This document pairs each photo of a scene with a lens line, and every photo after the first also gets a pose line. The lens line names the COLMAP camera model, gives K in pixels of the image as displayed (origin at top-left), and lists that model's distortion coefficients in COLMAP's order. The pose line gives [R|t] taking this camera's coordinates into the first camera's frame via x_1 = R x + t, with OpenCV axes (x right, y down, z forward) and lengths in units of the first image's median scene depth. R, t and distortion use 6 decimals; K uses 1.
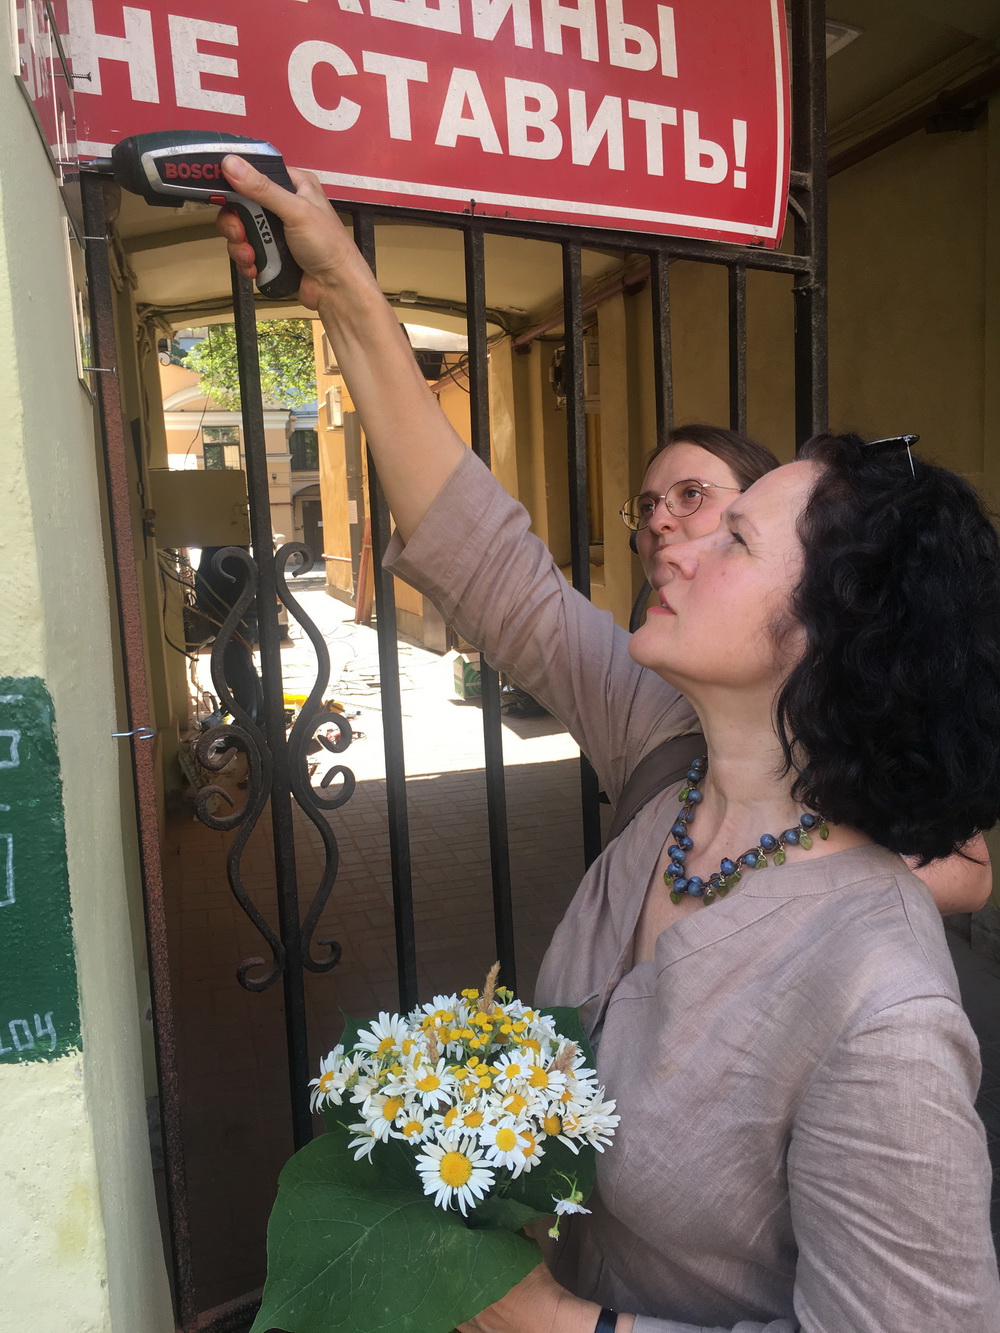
lens RADIAL K [[1133.9, 0, 499.5], [0, 1133.9, 664.8], [0, 0, 1]] dist [0.071156, -0.116991]
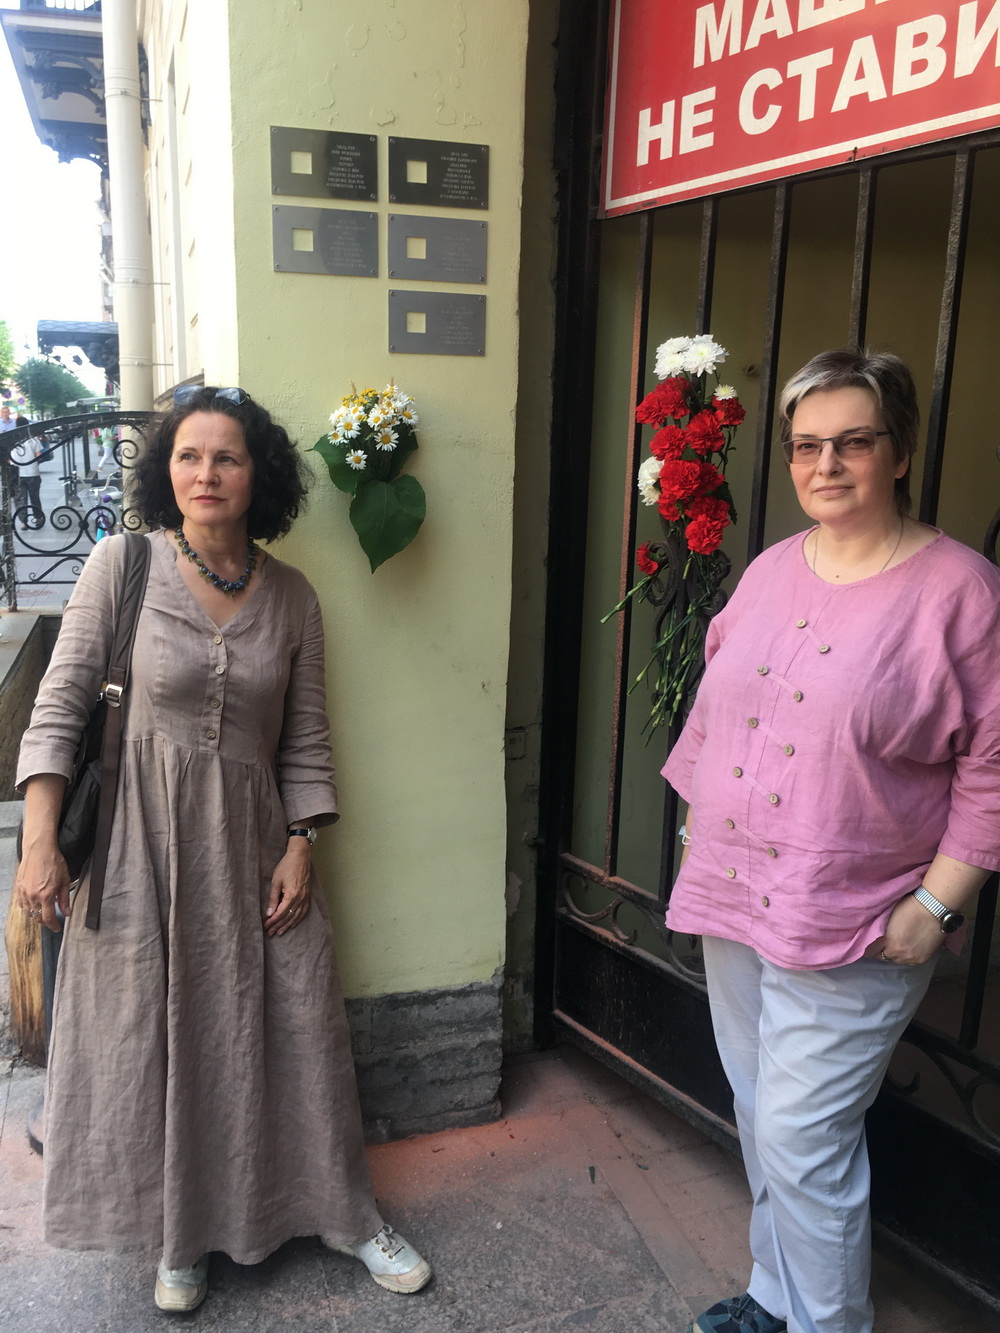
lens RADIAL K [[1133.9, 0, 499.9], [0, 1133.9, 665.7], [0, 0, 1]] dist [0.071156, -0.116991]
pose [[0.039770, 0.238229, -0.970394, 1.218711], [-0.153186, 0.961136, 0.229678, -0.100599], [0.987397, 0.139517, 0.074717, 0.600642]]
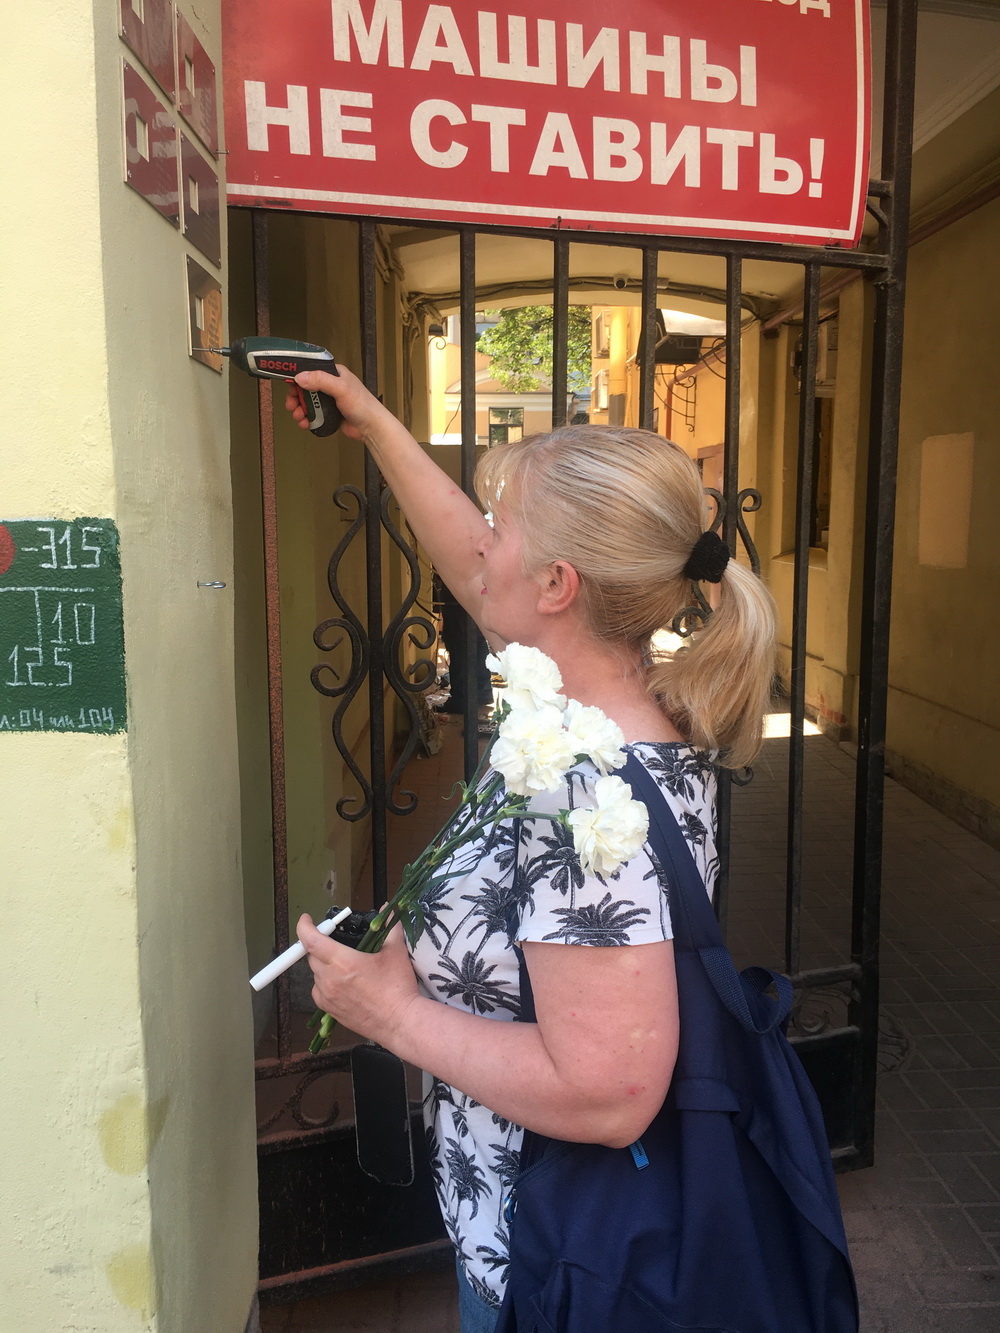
lens RADIAL K [[1133.9, 0, 507.7], [0, 1133.9, 665.9], [0, 0, 1]] dist [0.071156, -0.116991]
pose [[0.971502, 0.070217, -0.226391, 0.232428], [-0.067071, 0.997515, 0.021570, 0.059292], [0.227343, -0.005771, 0.973798, -0.228947]]
